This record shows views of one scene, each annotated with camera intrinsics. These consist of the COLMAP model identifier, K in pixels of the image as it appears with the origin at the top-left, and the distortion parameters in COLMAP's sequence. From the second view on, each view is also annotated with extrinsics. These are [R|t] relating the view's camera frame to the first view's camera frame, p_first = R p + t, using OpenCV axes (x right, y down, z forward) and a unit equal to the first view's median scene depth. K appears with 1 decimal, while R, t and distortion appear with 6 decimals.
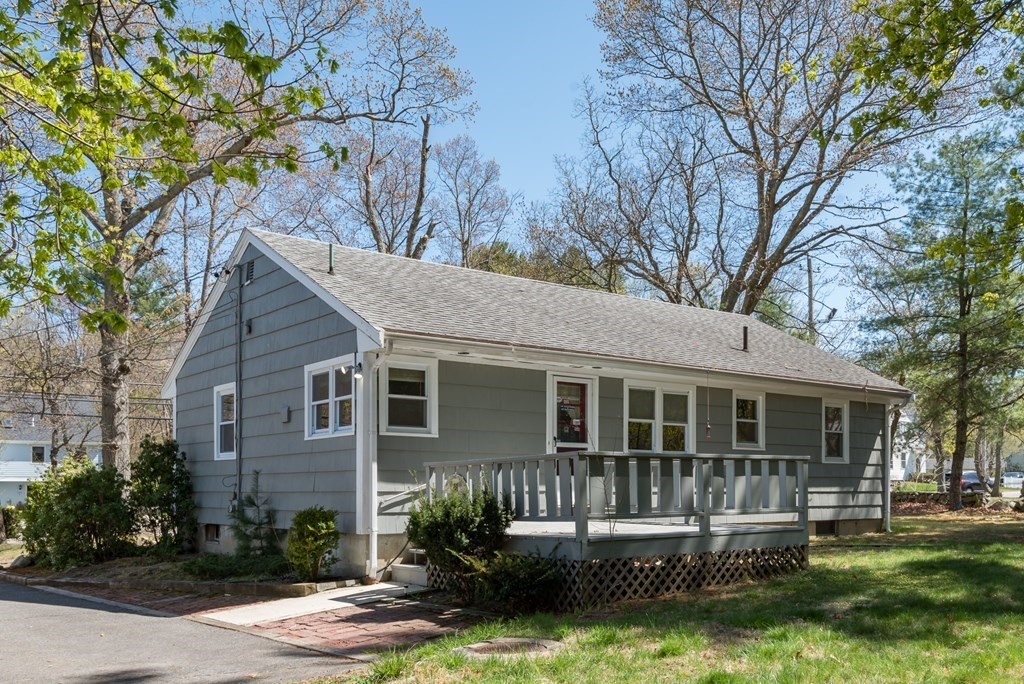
lens RADIAL K [[898.0, 0, 512.0], [0, 898.0, 342.0], [0, 0, 1]] dist [0.000797, -0.003285]
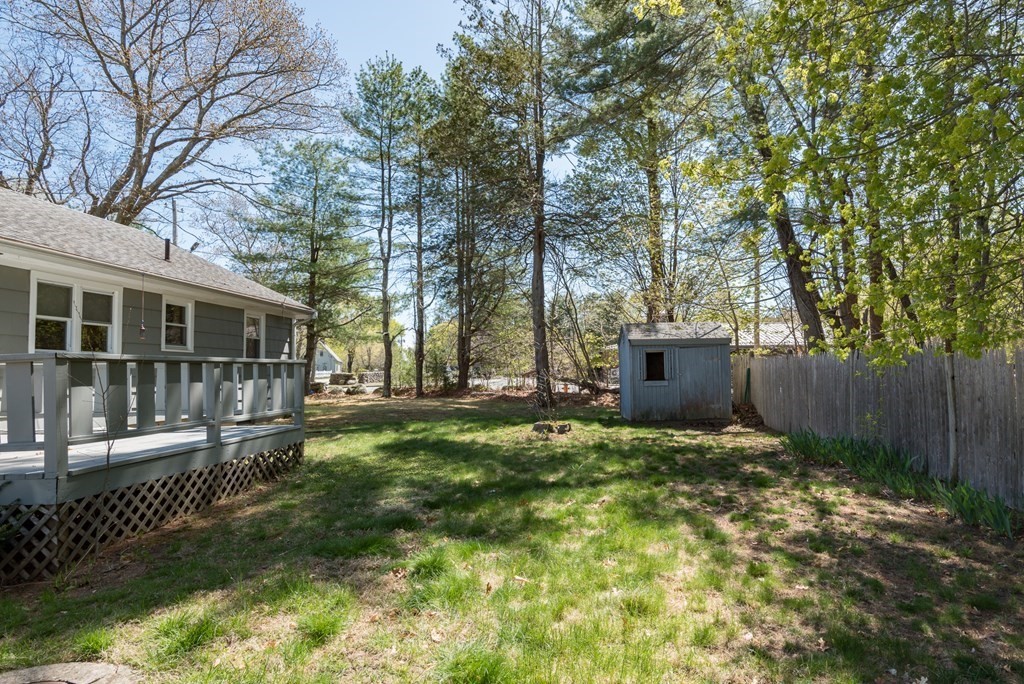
lens RADIAL K [[547.0, 0, 510.2], [0, 547.0, 325.6], [0, 0, 1]] dist [0.004513, -0.007023]
pose [[0.556536, 0.056756, 0.828882, -0.058486], [-0.115866, 0.993217, 0.009788, 0.035797], [-0.822704, -0.101487, 0.559337, 0.303577]]
